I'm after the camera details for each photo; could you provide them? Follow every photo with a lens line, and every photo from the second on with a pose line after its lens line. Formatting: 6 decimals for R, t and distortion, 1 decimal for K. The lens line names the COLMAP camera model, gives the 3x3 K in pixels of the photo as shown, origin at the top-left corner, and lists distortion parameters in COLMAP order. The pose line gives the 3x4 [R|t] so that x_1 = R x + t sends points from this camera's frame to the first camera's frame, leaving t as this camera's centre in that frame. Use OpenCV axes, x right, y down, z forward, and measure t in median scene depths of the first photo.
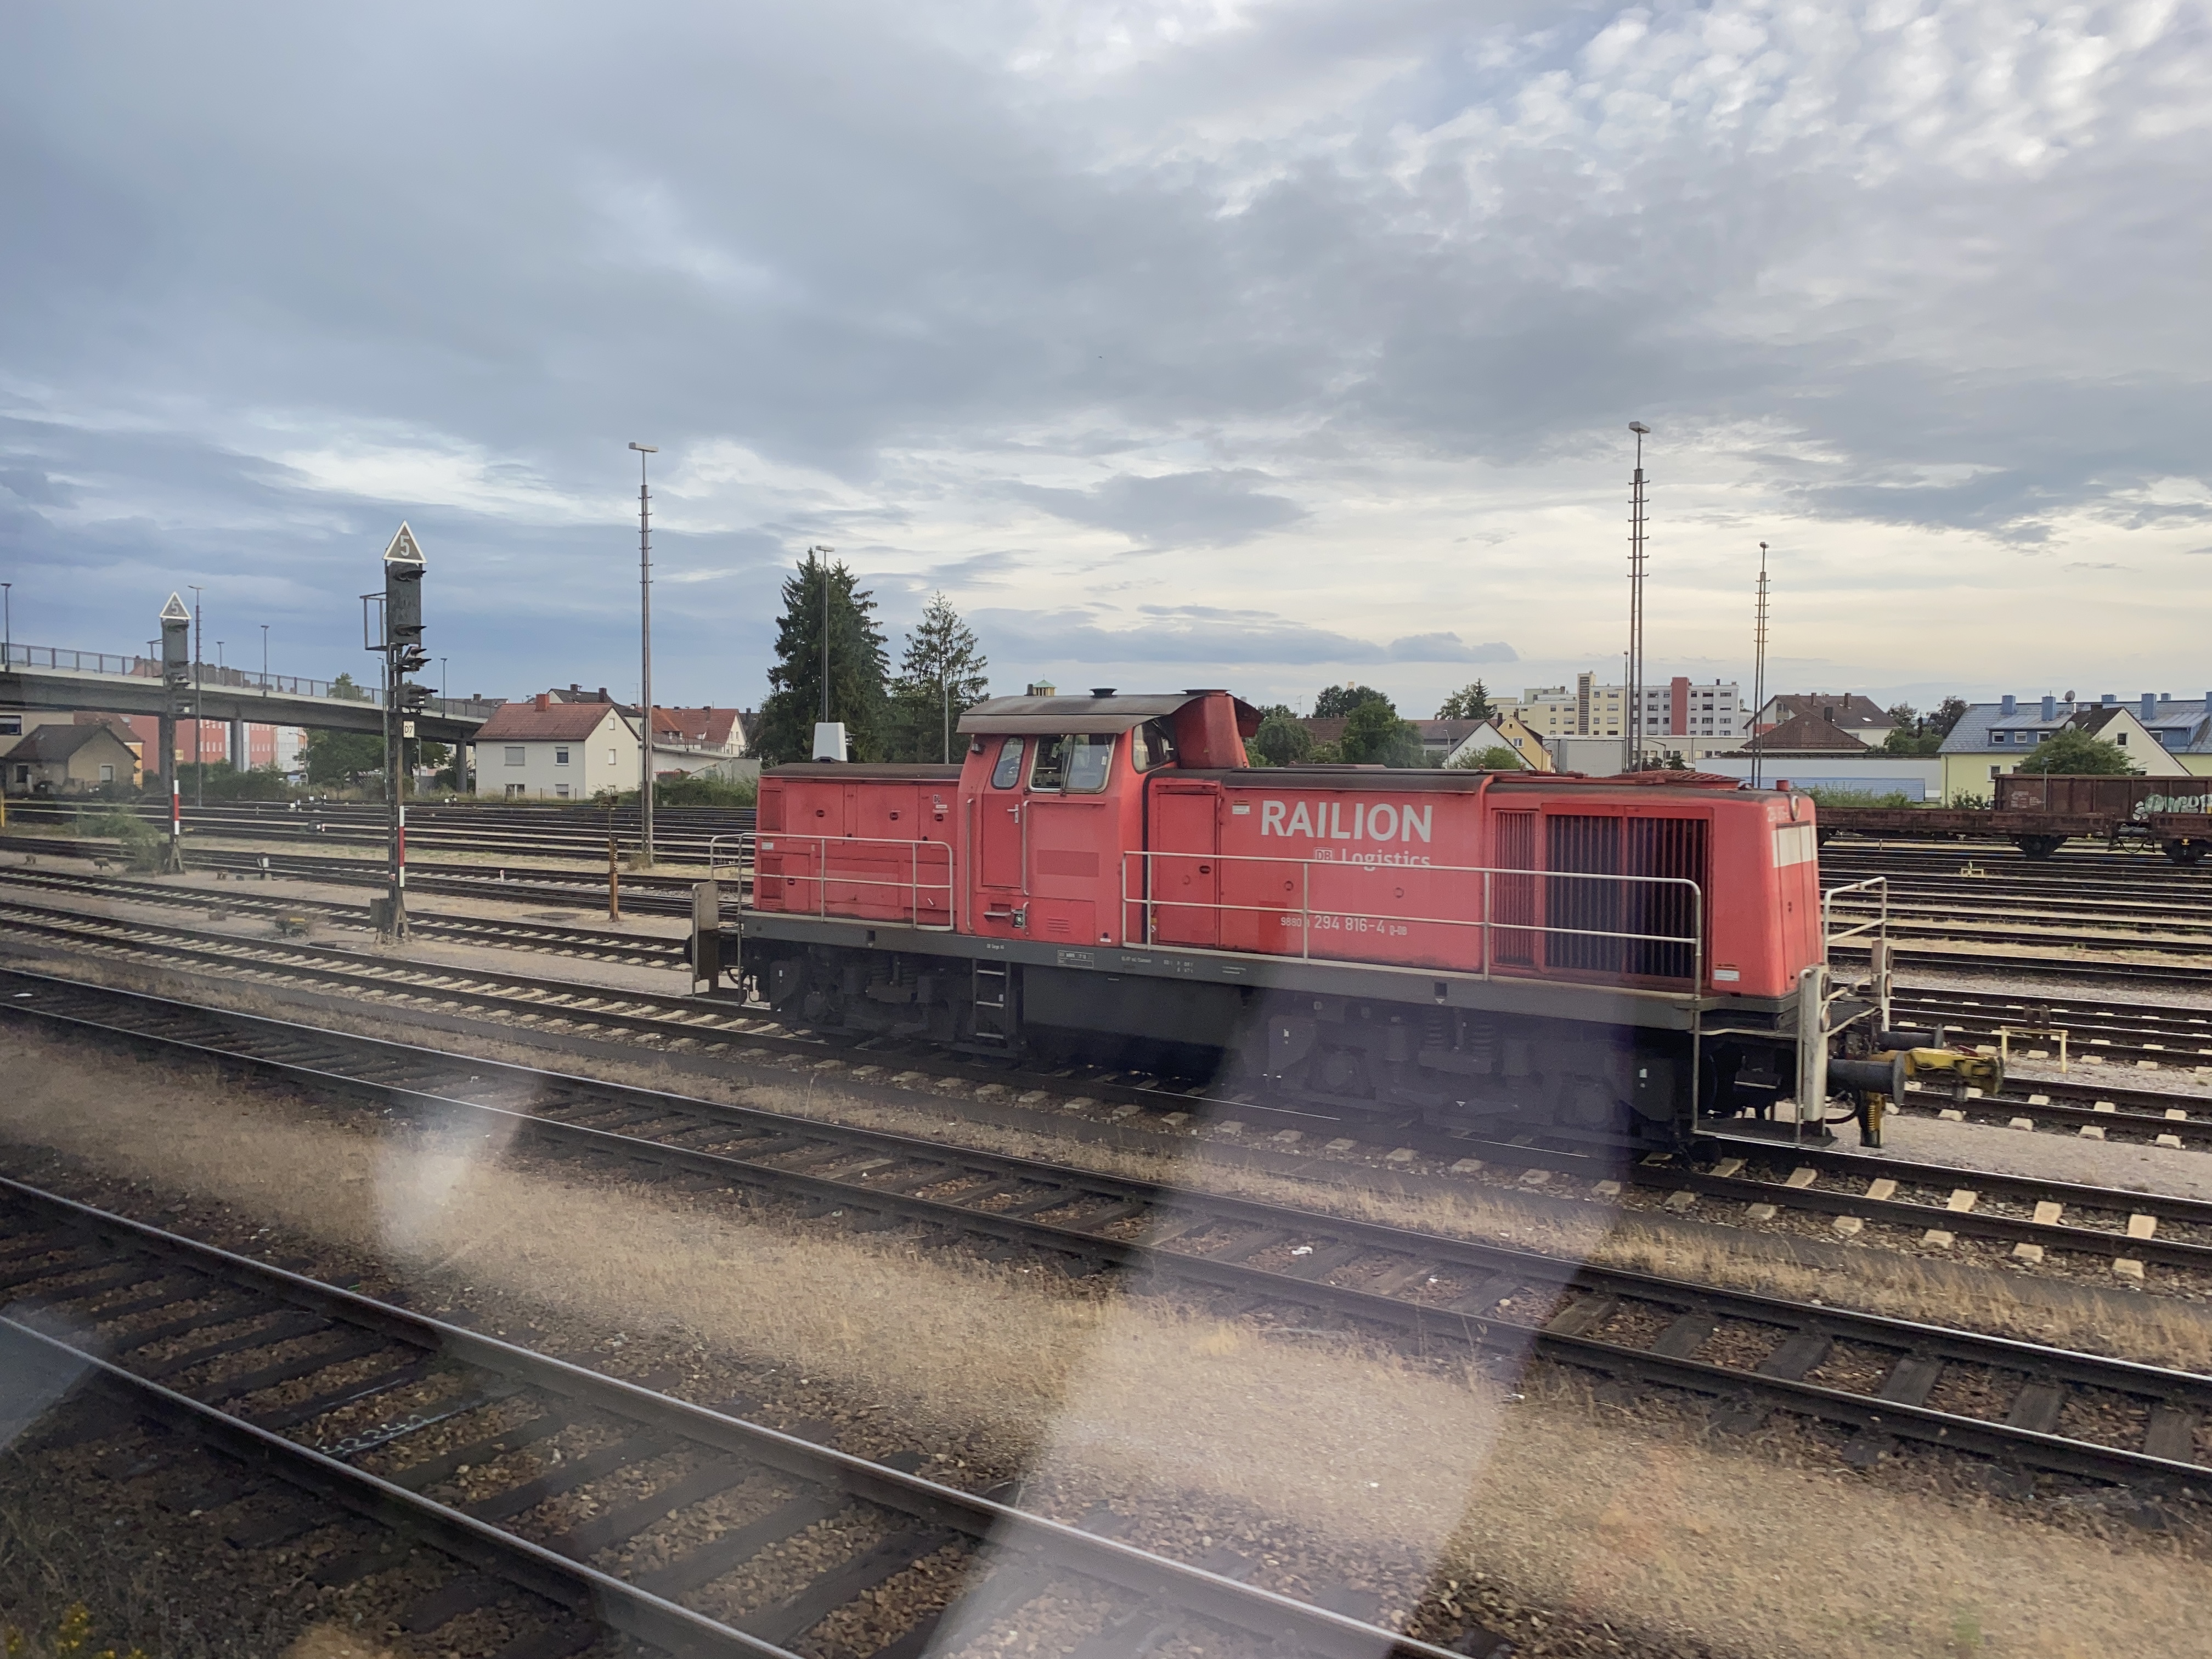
lens RADIAL K [[1662.2, 0, 1104.7], [0, 1662.2, 818.2], [0, 0, 1]] dist [0.014507, -0.002227]
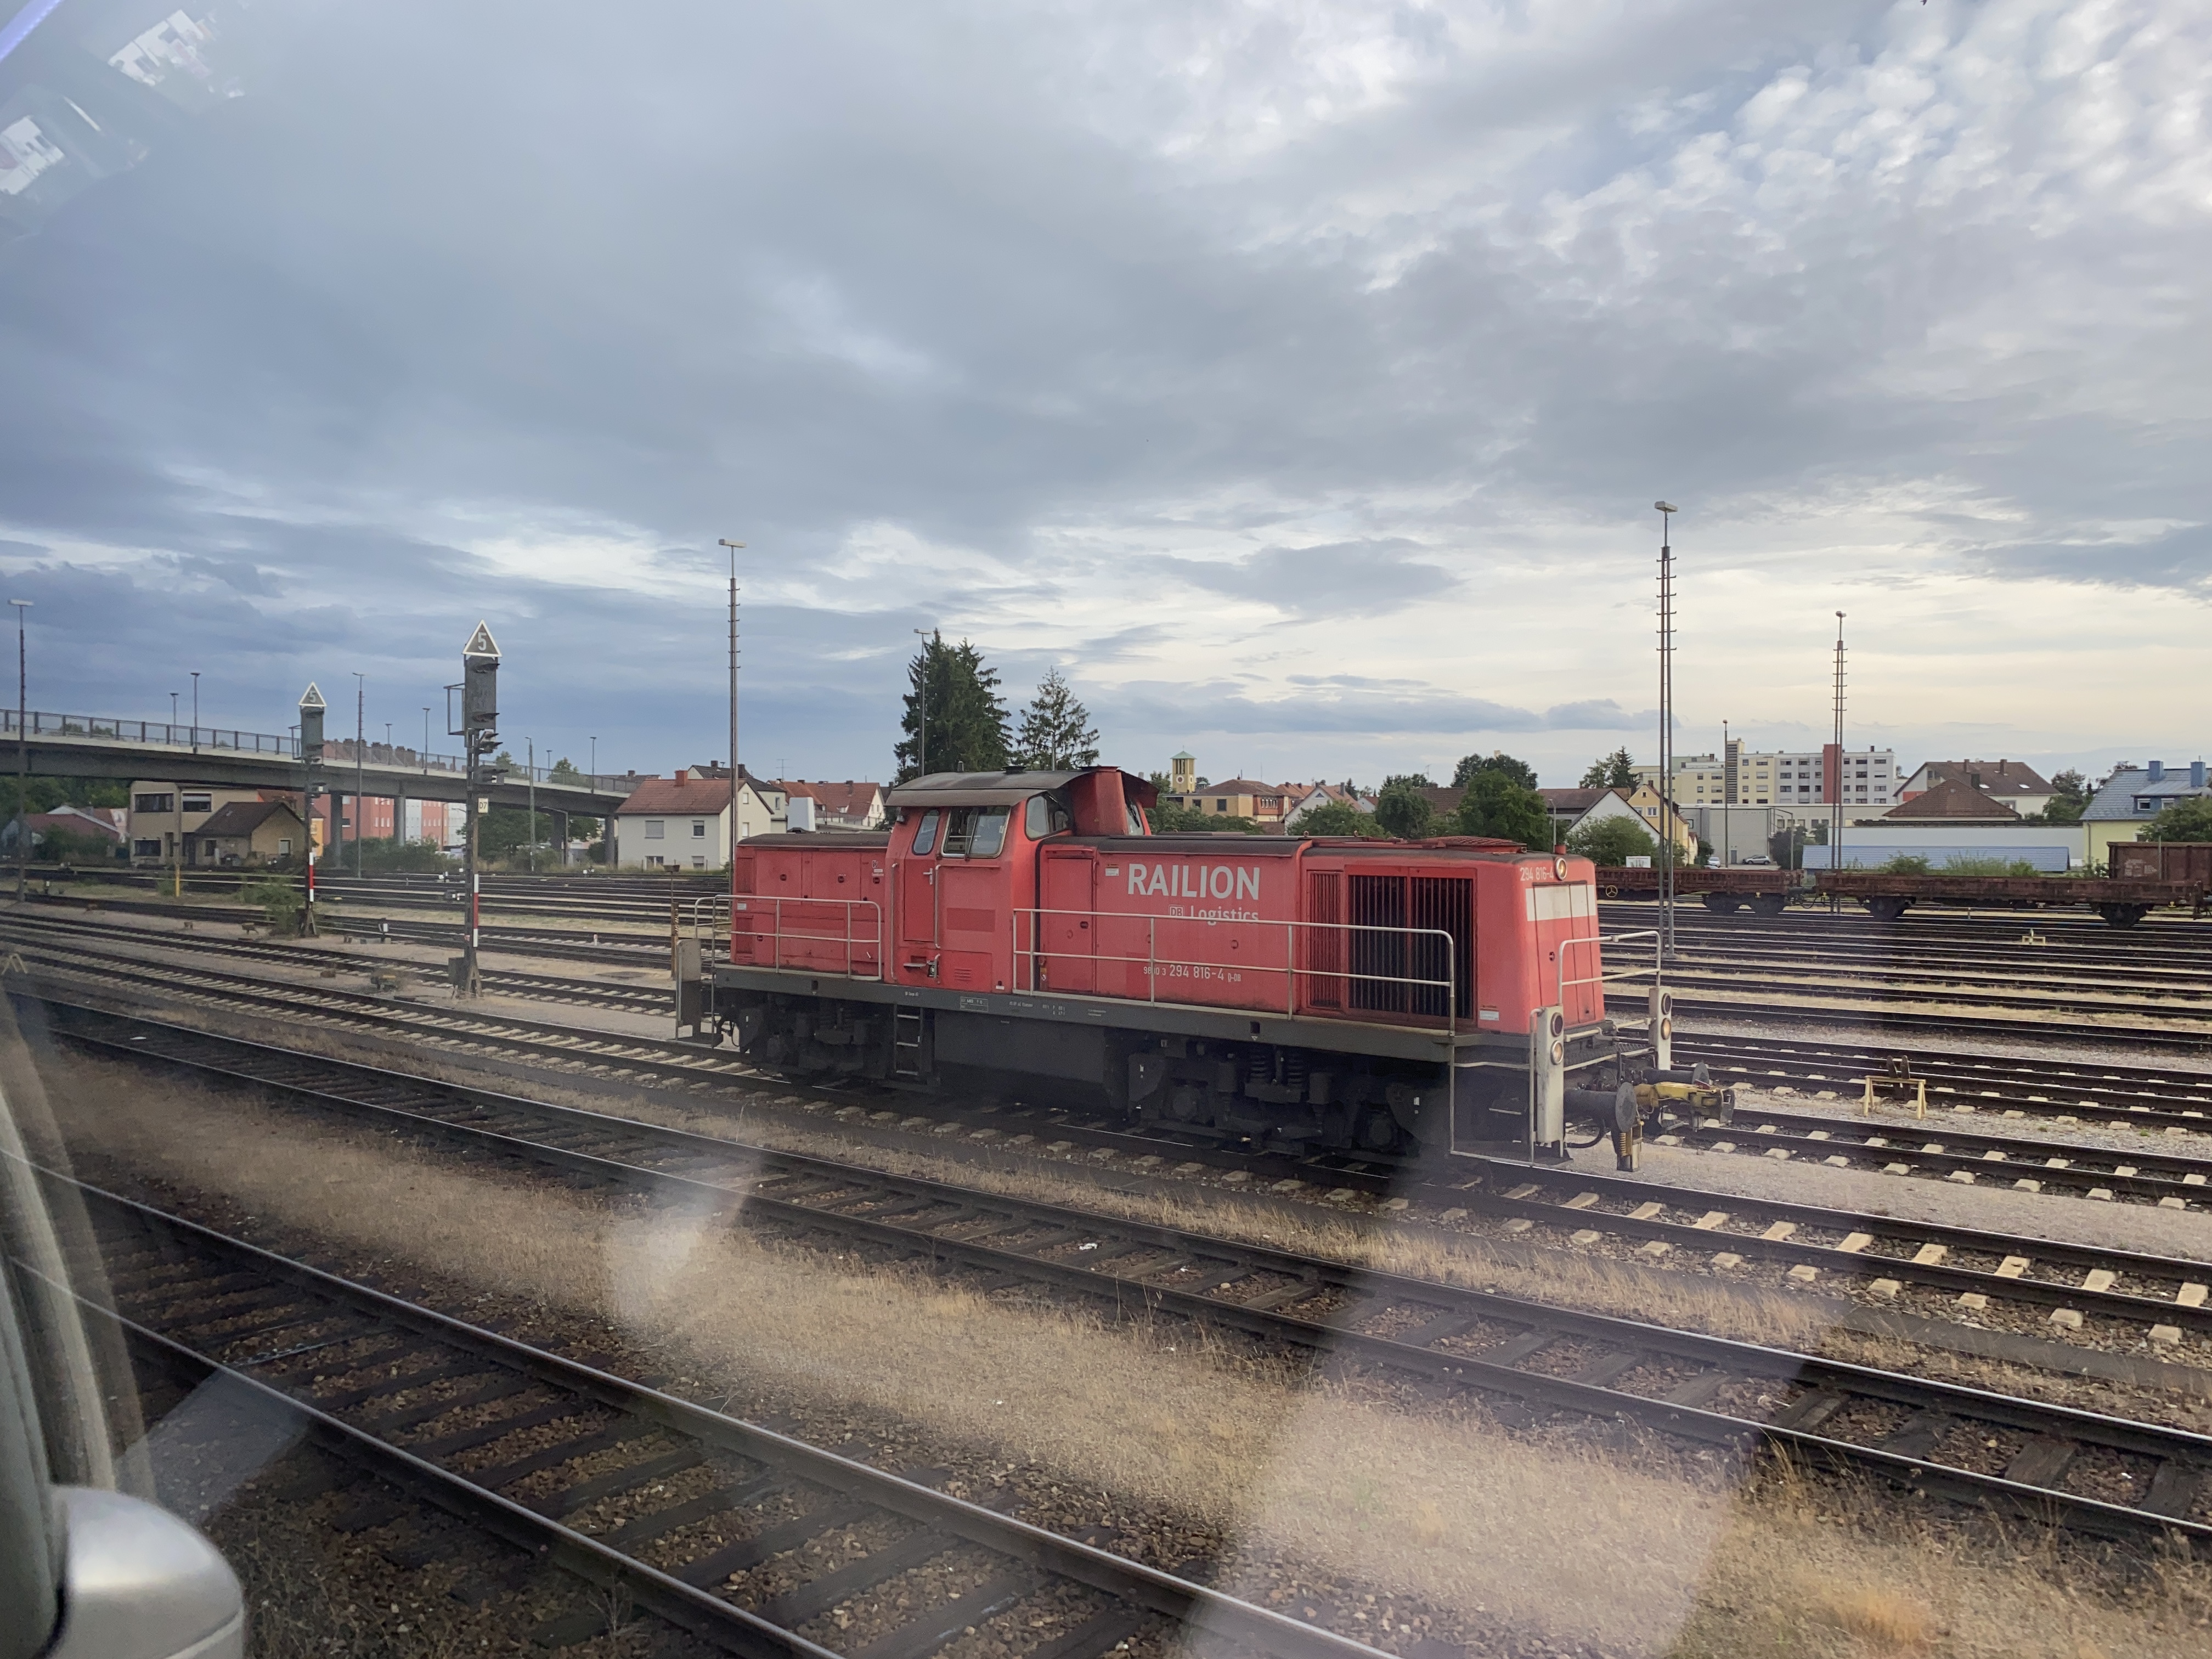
lens RADIAL K [[1659.3, 0, 1109.7], [0, 1659.3, 834.0], [0, 0, 1]] dist [0.014094, -0.001381]
pose [[0.996133, -0.003700, -0.087783, 0.092016], [0.000764, 0.999440, -0.033456, 0.003269], [0.087858, 0.033260, 0.995578, -0.066508]]
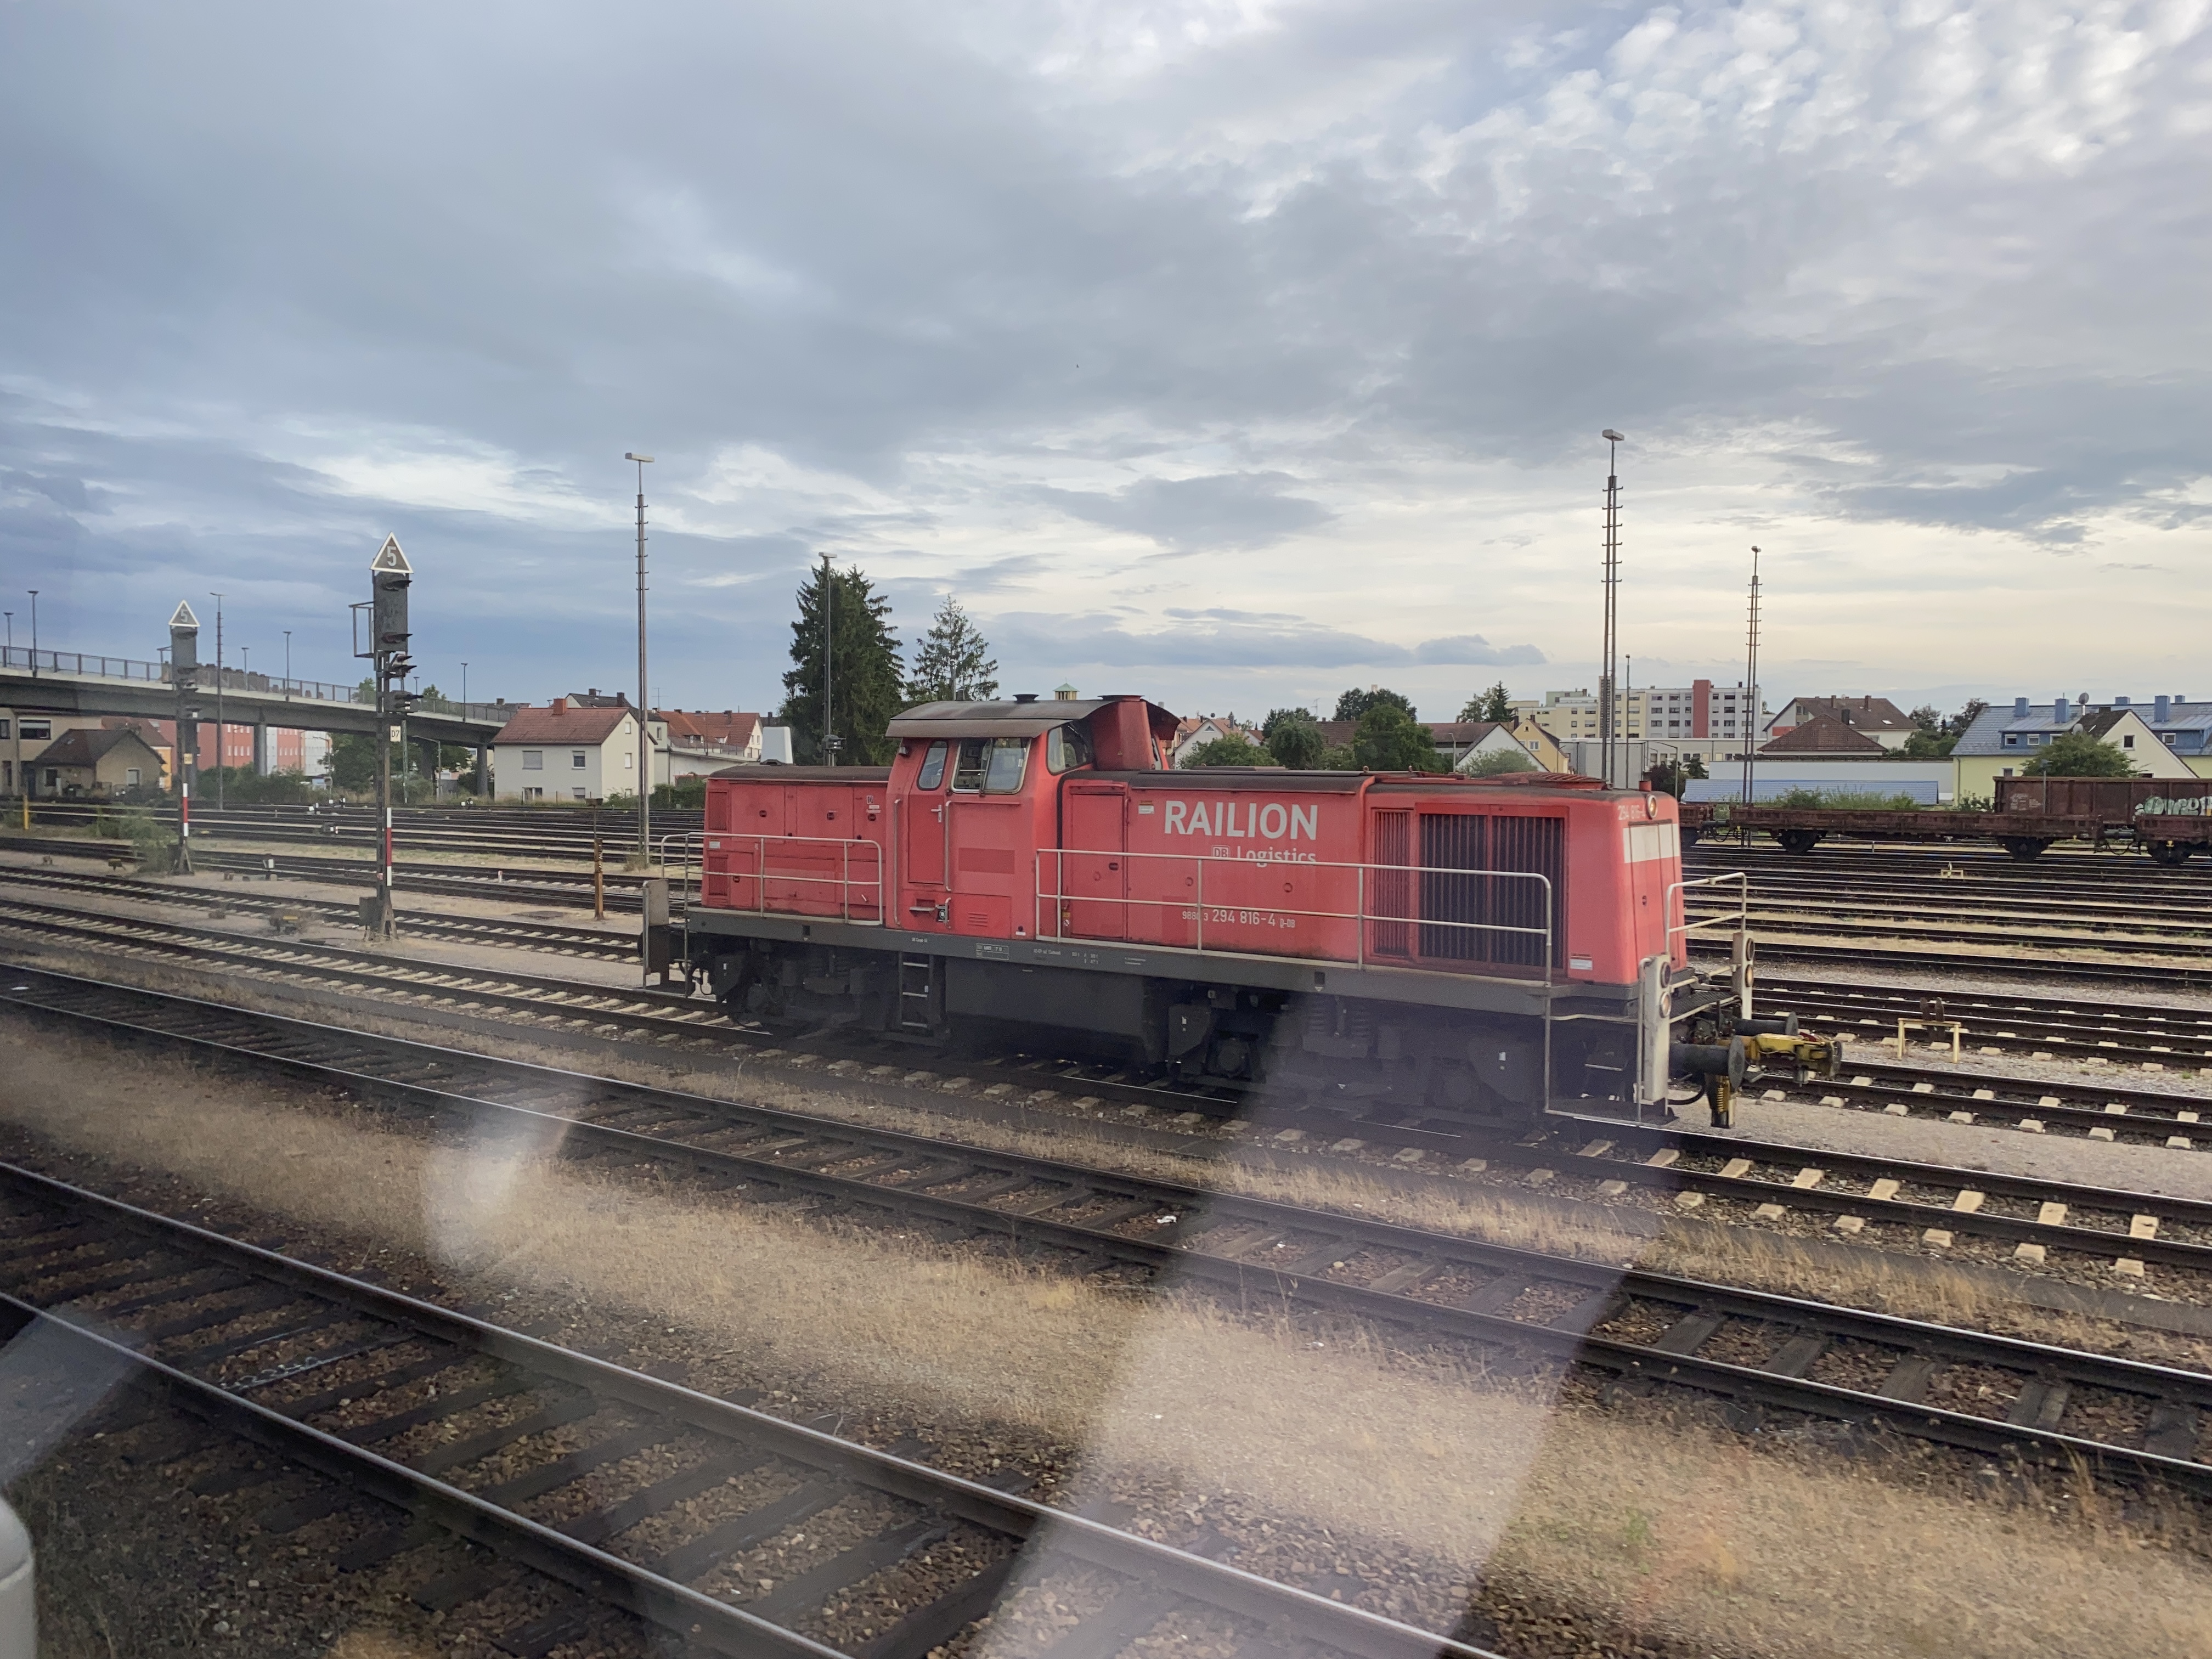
lens RADIAL K [[1661.5, 0, 1106.1], [0, 1661.5, 825.6], [0, 0, 1]] dist [0.014693, -0.001637]
pose [[0.999888, -0.000191, -0.014968, 0.037095], [0.000227, 0.999997, 0.002401, 0.001343], [0.014968, -0.002405, 0.999885, -0.026790]]
